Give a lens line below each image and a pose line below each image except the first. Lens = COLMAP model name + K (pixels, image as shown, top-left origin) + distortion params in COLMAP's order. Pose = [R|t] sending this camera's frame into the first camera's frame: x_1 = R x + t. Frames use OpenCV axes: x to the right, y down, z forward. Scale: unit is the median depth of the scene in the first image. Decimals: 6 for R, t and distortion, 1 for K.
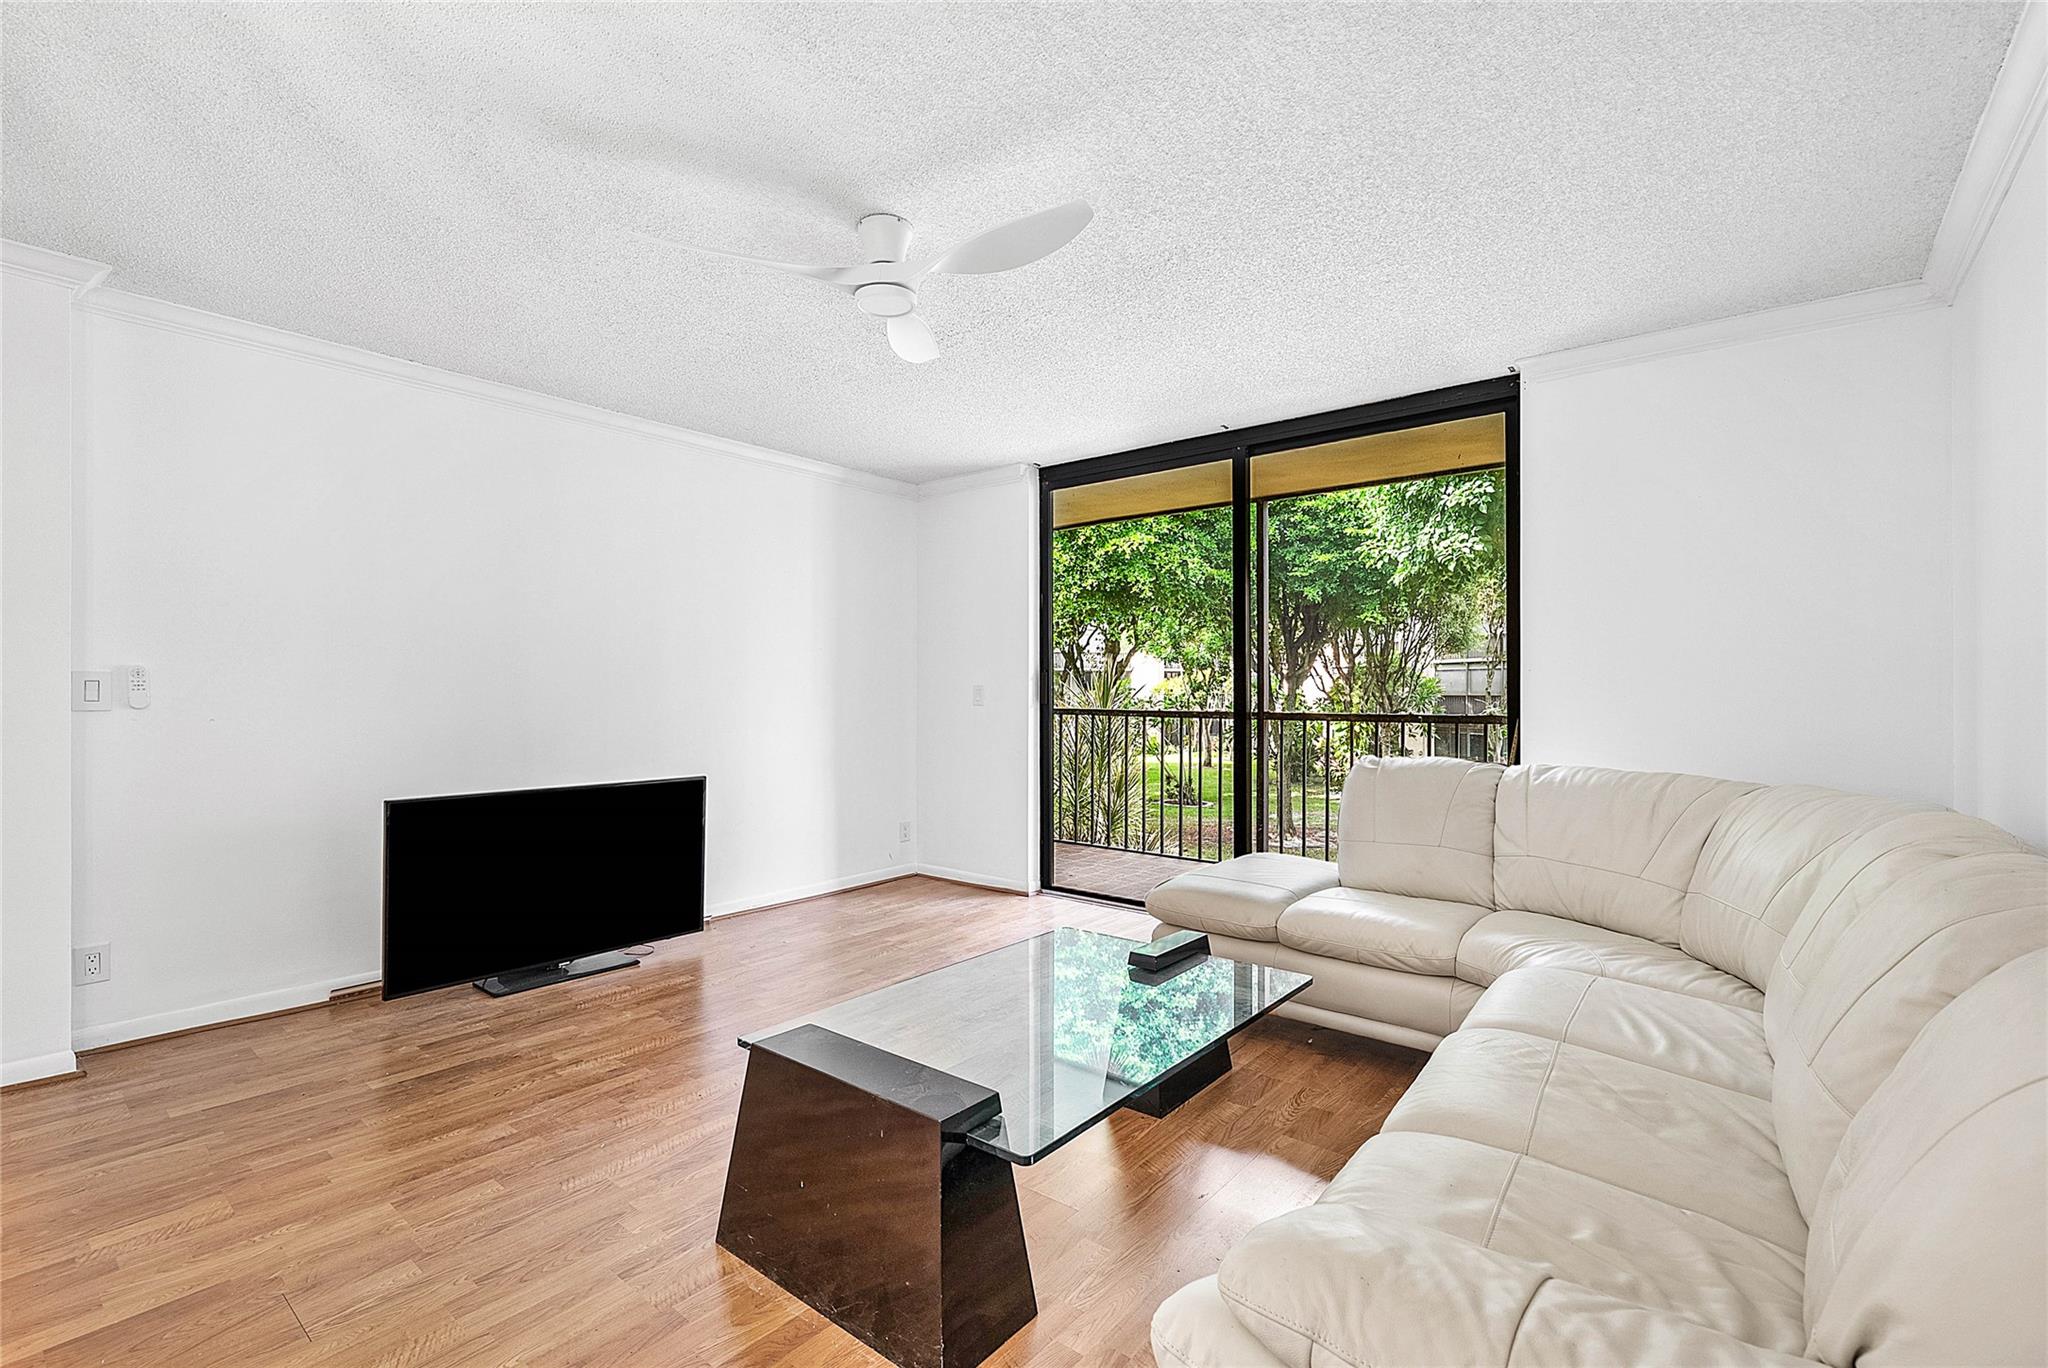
lens RADIAL K [[894.6, 0, 1059.3], [0, 894.6, 690.4], [0, 0, 1]] dist [-0.004445, -0.000153]
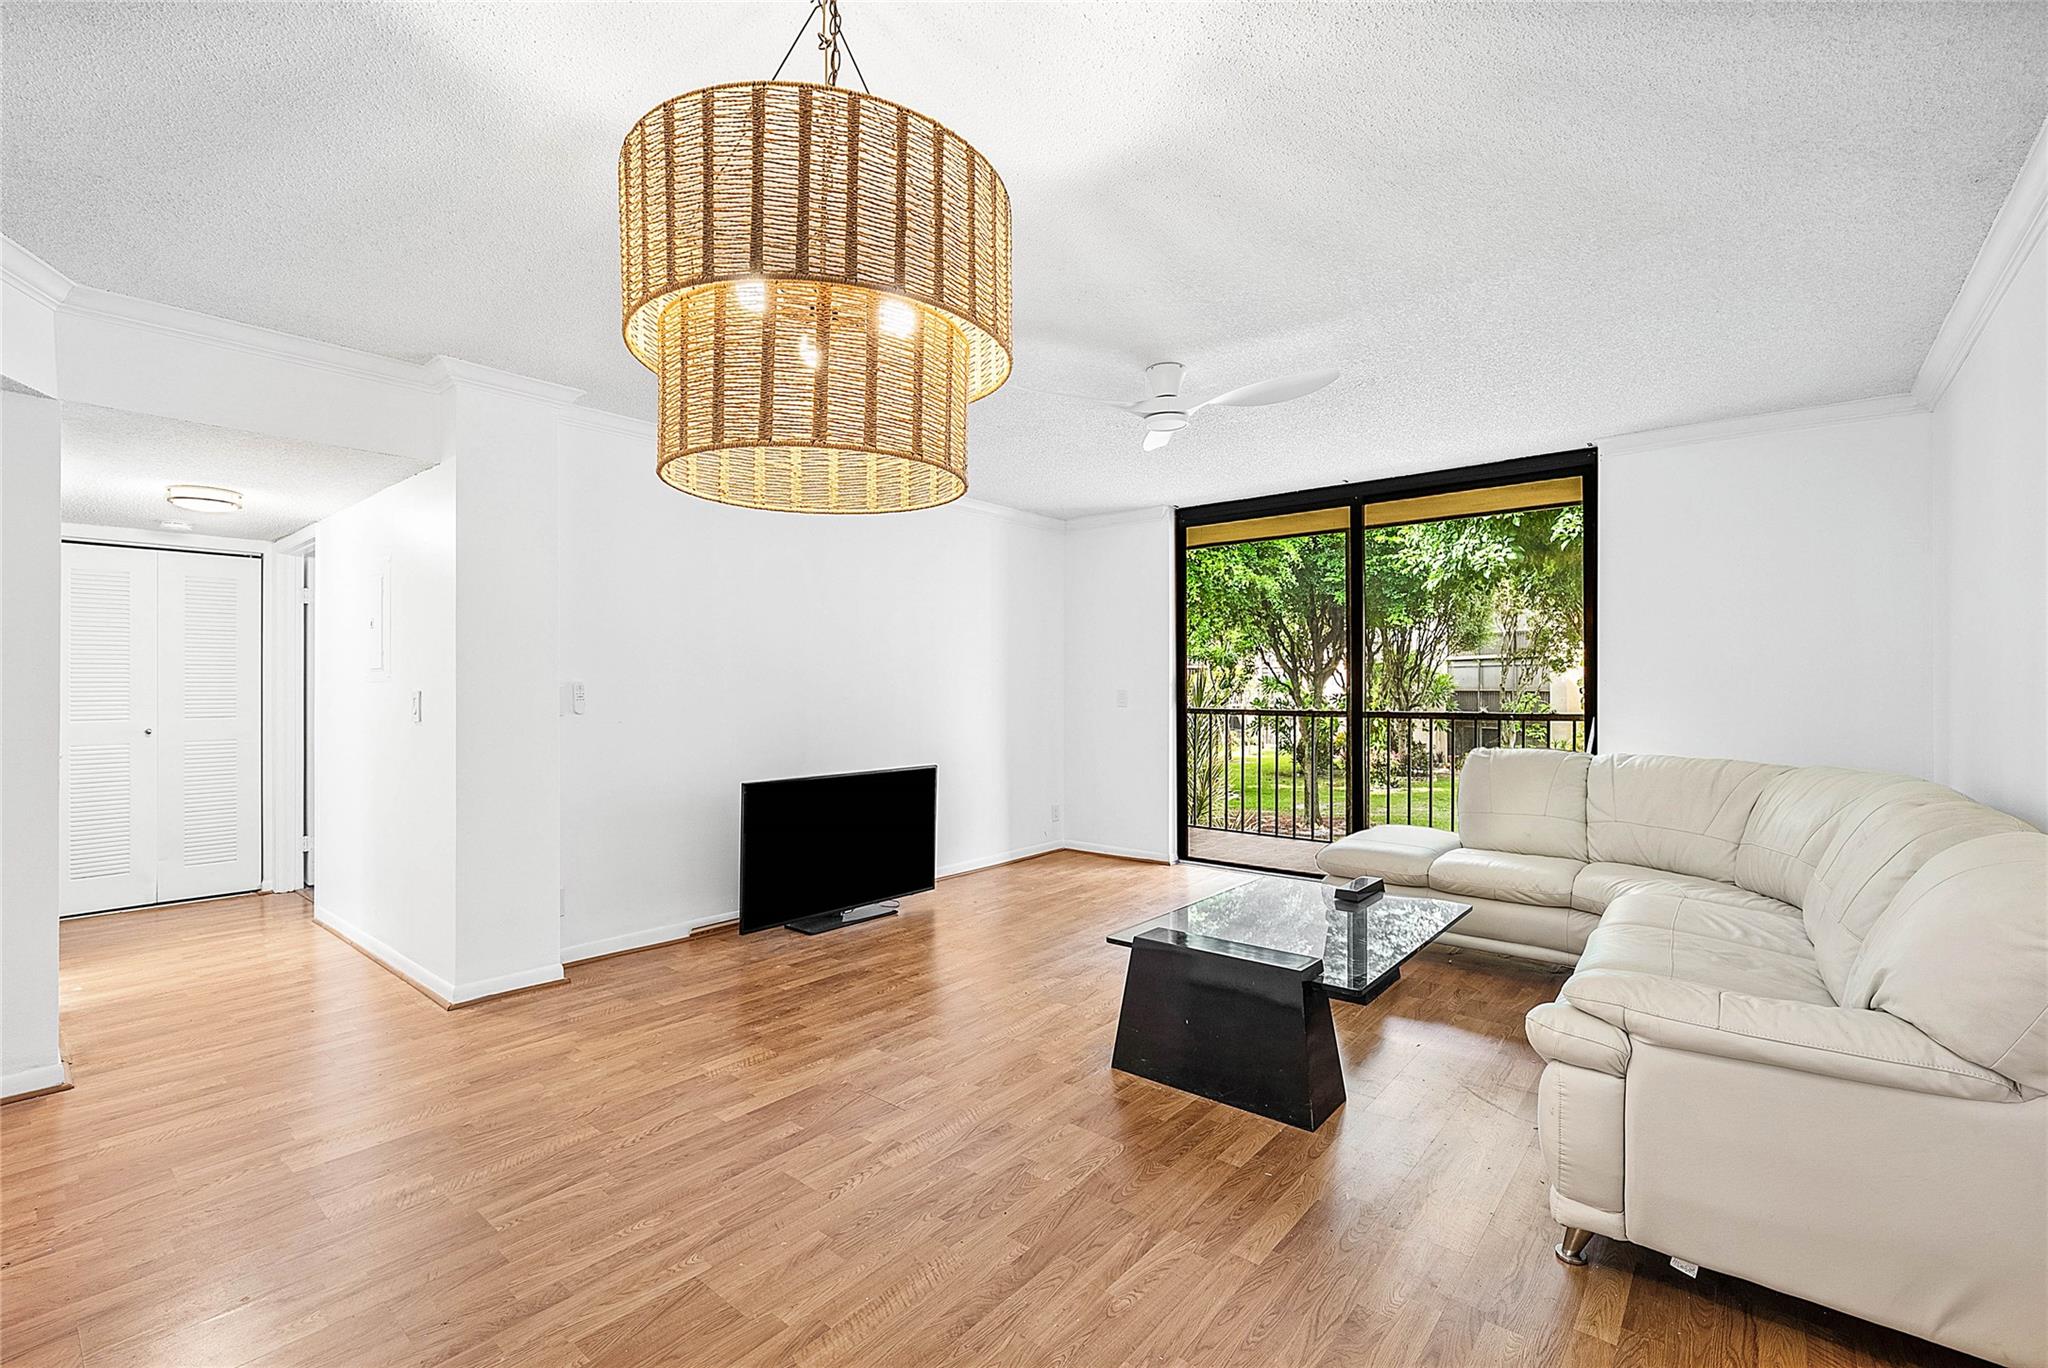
lens RADIAL K [[883.9, 0, 1059.8], [0, 883.9, 689.0], [0, 0, 1]] dist [-0.008159, -0.000319]
pose [[0.999970, -0.002950, -0.007095, -0.247408], [0.002974, 0.999990, 0.003317, -0.016451], [0.007085, -0.003338, 0.999969, -0.268638]]
